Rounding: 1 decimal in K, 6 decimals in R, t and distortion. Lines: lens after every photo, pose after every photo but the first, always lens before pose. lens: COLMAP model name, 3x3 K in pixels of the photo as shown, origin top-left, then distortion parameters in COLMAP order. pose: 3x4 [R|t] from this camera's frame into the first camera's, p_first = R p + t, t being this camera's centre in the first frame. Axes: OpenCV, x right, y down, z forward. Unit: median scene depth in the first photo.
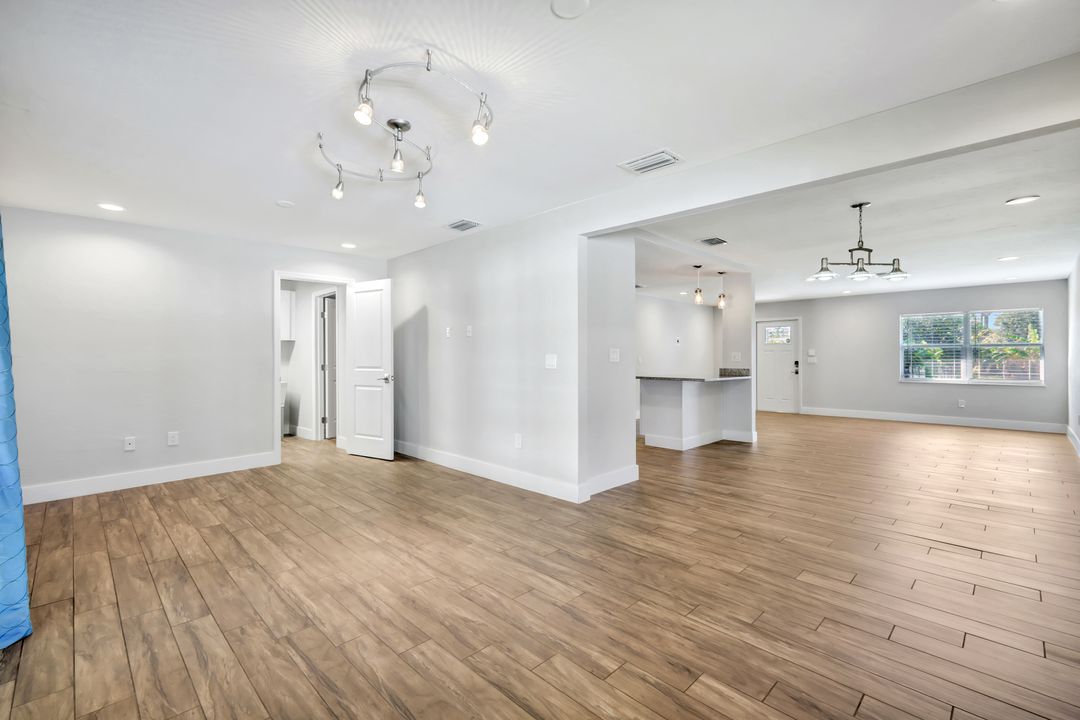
lens RADIAL K [[479.4, 0, 533.0], [0, 479.4, 359.5], [0, 0, 1]] dist [0.026031, 0.001575]
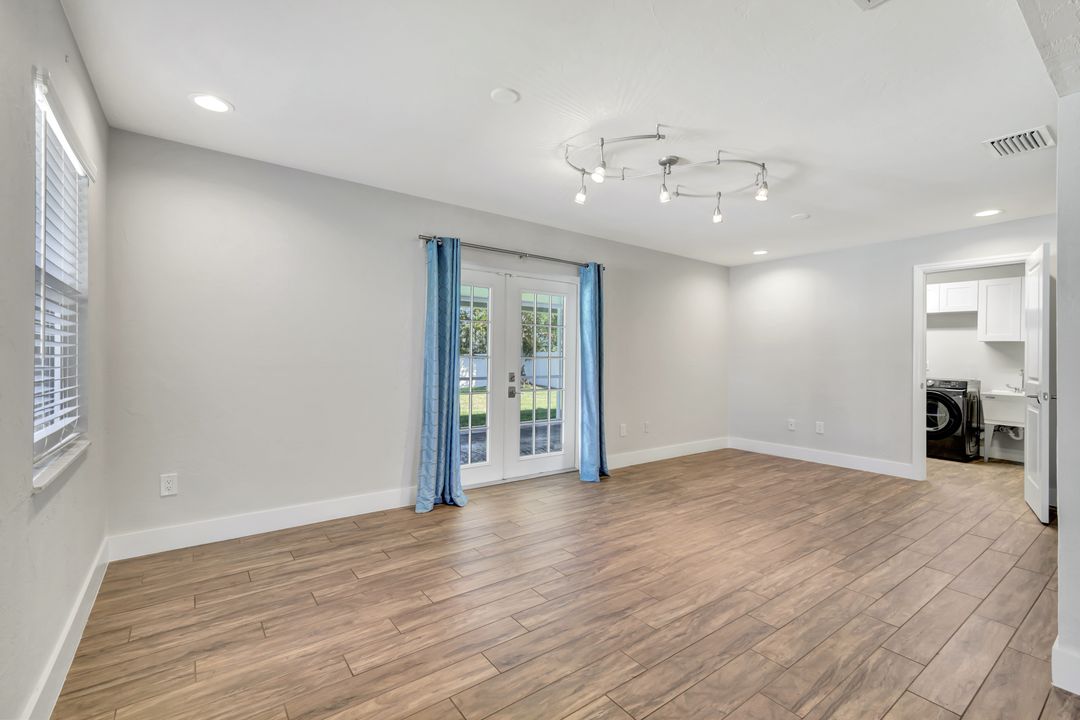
lens RADIAL K [[479.4, 0, 541.0], [0, 479.4, 361.3], [0, 0, 1]] dist [0.026031, 0.001575]
pose [[-0.144004, 0.007277, -0.989550, 0.867605], [-0.022399, 0.999693, 0.010612, 0.002740], [0.989324, 0.023693, -0.143797, 0.804462]]
